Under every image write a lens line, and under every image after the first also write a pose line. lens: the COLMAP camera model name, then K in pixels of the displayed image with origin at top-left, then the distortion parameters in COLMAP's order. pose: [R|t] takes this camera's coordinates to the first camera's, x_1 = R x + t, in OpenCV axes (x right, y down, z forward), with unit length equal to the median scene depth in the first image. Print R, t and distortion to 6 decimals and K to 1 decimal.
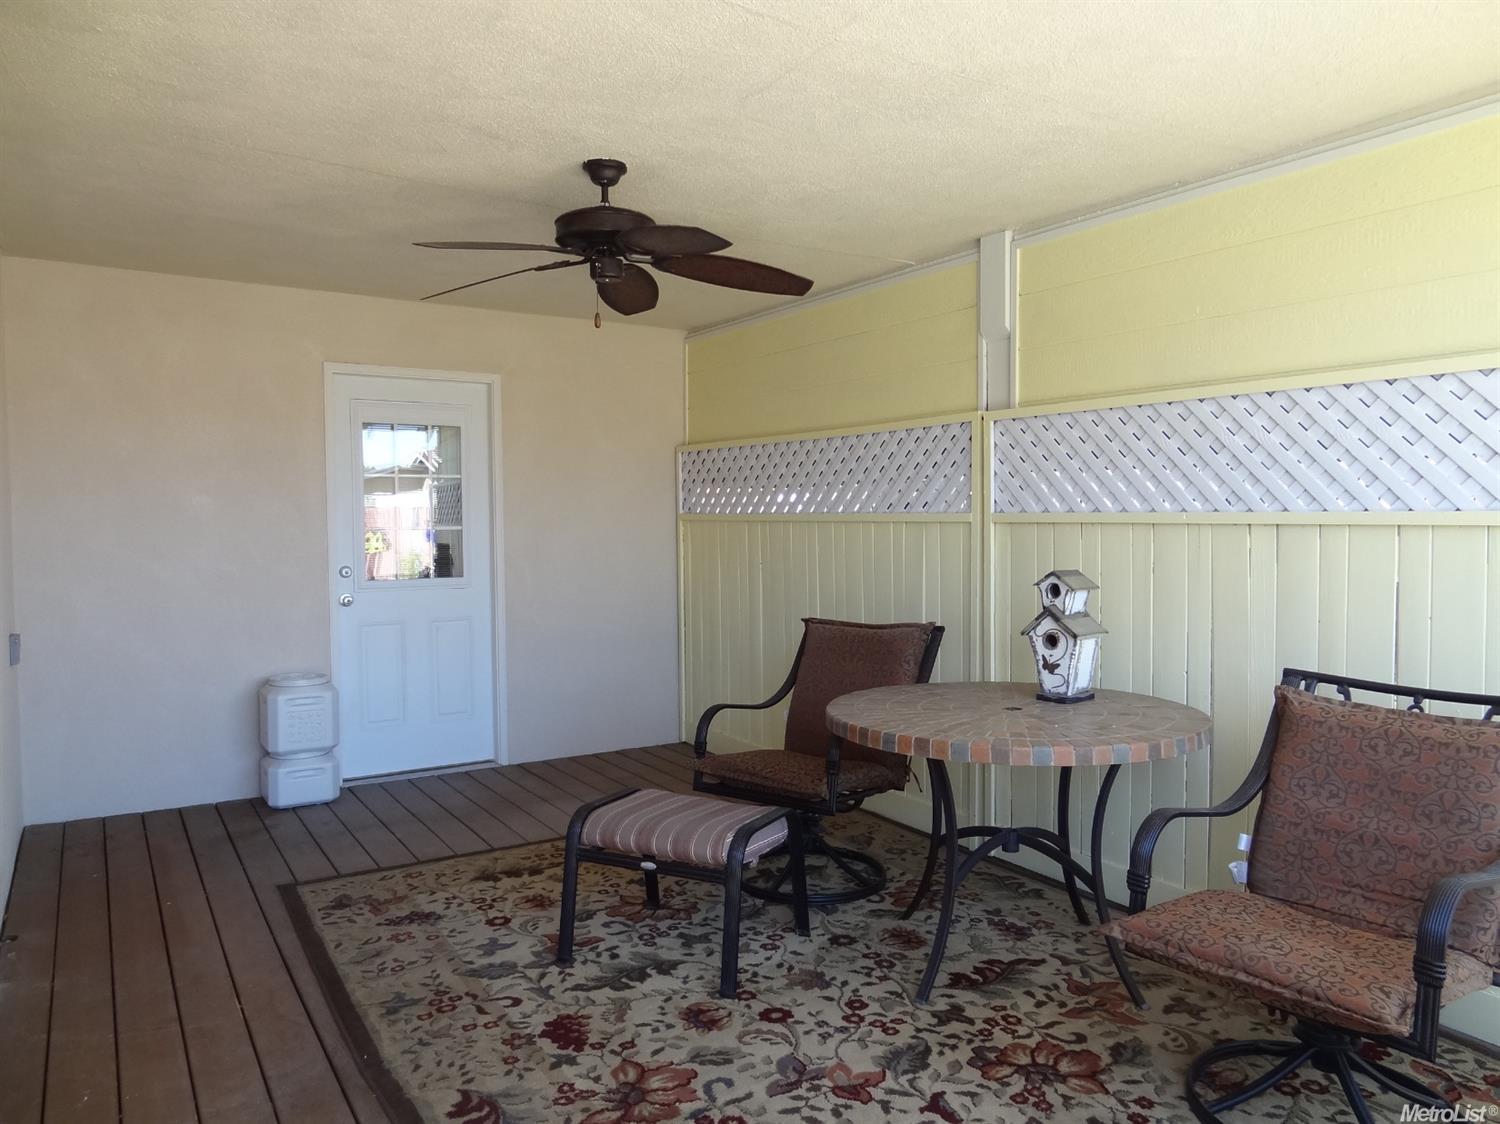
lens RADIAL K [[1063.9, 0, 750.9], [0, 1063.9, 565.4], [0, 0, 1]] dist [0.000428, 0.007243]
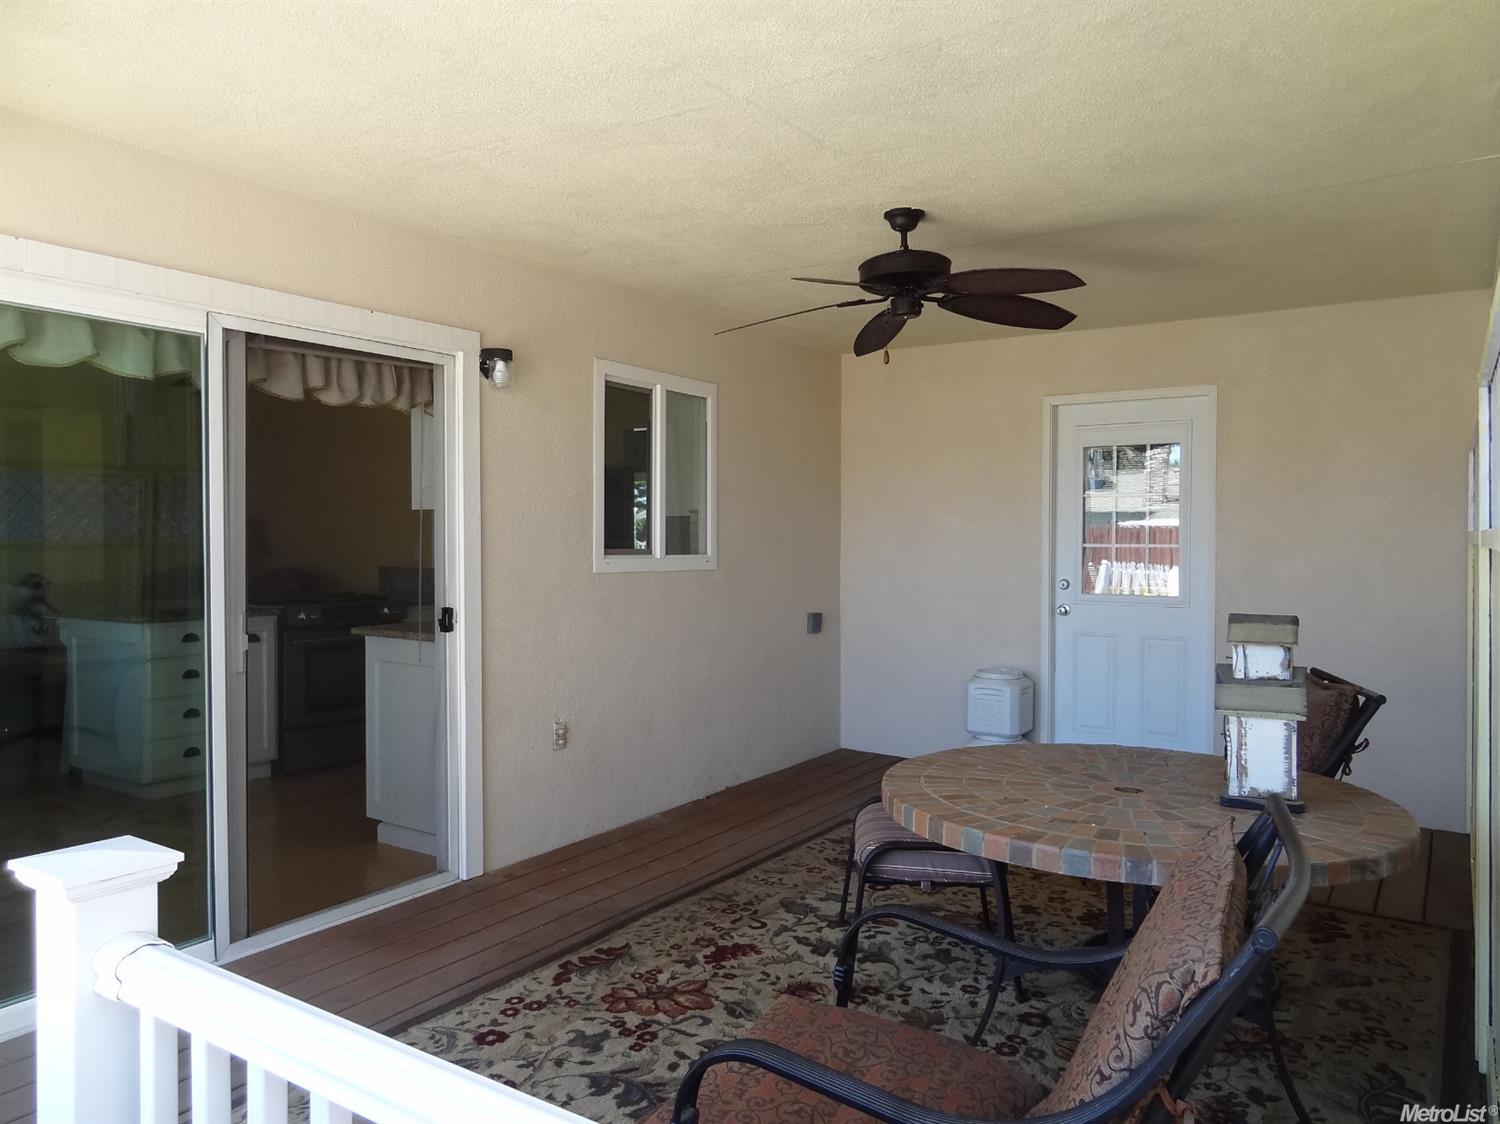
lens RADIAL K [[1063.9, 0, 753.8], [0, 1063.9, 554.2], [0, 0, 1]] dist [0.000428, 0.007243]
pose [[0.399718, 0.021002, -0.916397, 0.883967], [-0.043590, 0.999042, 0.003883, -0.025216], [0.915601, 0.038394, 0.400251, 0.477565]]
